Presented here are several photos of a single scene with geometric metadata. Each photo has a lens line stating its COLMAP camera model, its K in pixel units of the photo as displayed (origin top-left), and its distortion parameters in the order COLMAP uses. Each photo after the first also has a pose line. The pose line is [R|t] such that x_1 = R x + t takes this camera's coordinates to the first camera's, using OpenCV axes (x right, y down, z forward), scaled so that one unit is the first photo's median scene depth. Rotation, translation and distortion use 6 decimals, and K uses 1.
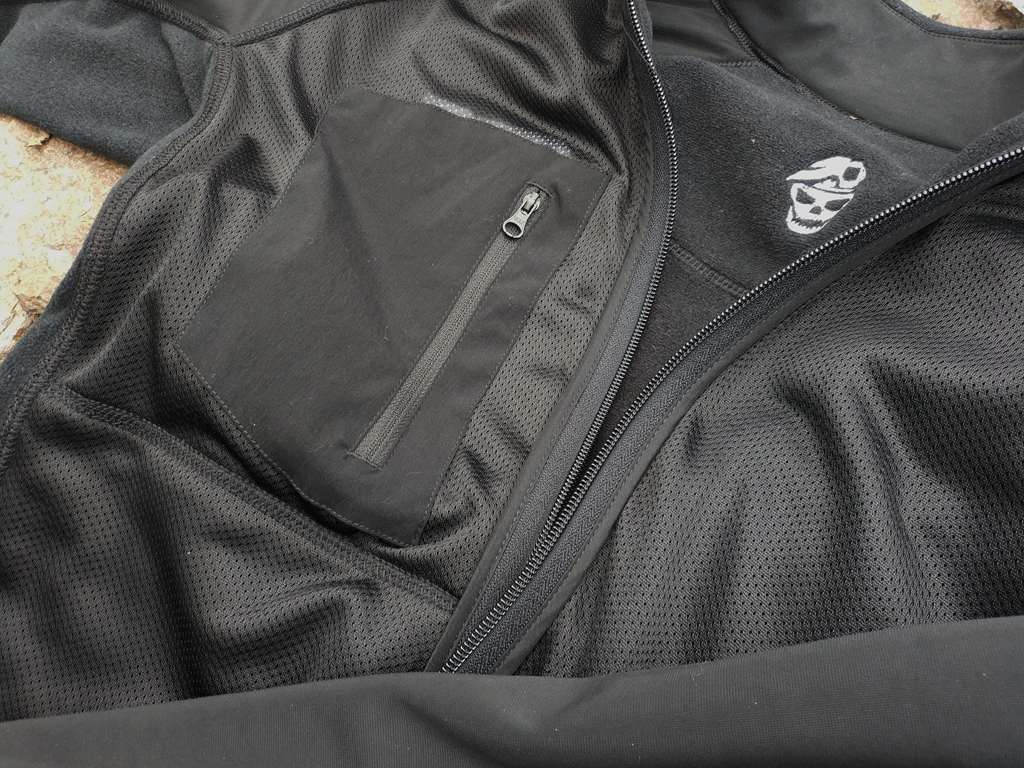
lens RADIAL K [[727.6, 0, 512.0], [0, 727.6, 384.0], [0, 0, 1]] dist [0.084744, -0.163153]
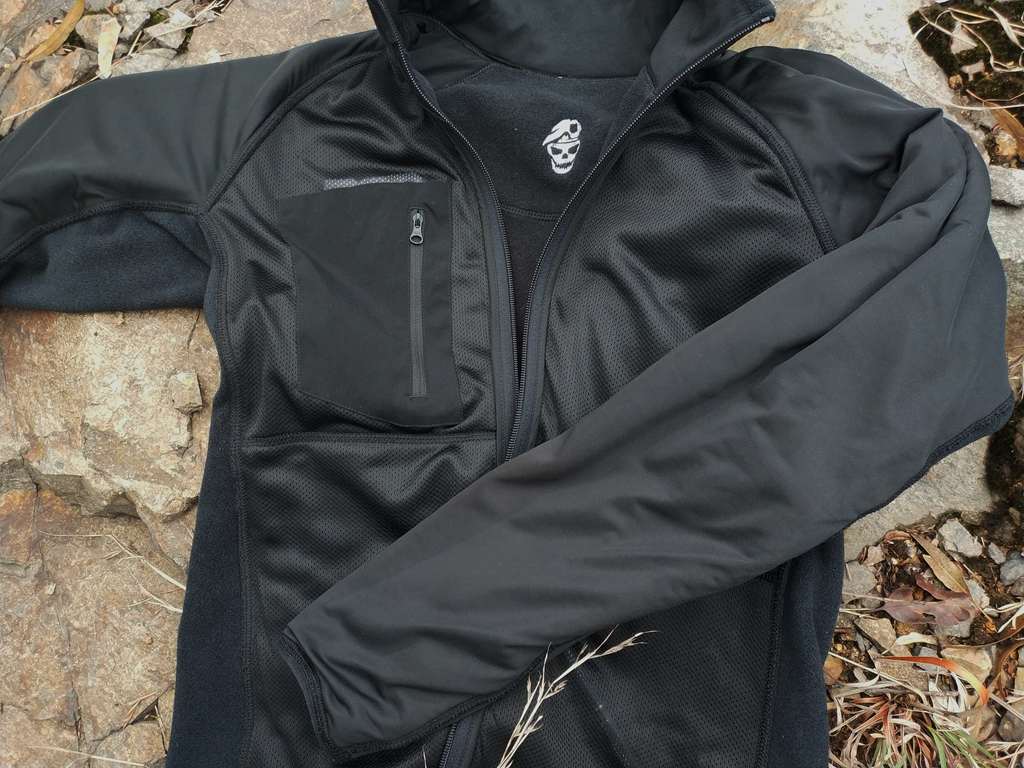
lens RADIAL K [[727.6, 0, 512.0], [0, 727.6, 384.0], [0, 0, 1]] dist [0.084744, -0.163153]
pose [[0.876449, -0.470399, 0.102774, -0.146057], [0.434005, 0.864232, 0.254446, -0.270966], [-0.208512, -0.178404, 0.961611, -0.800466]]
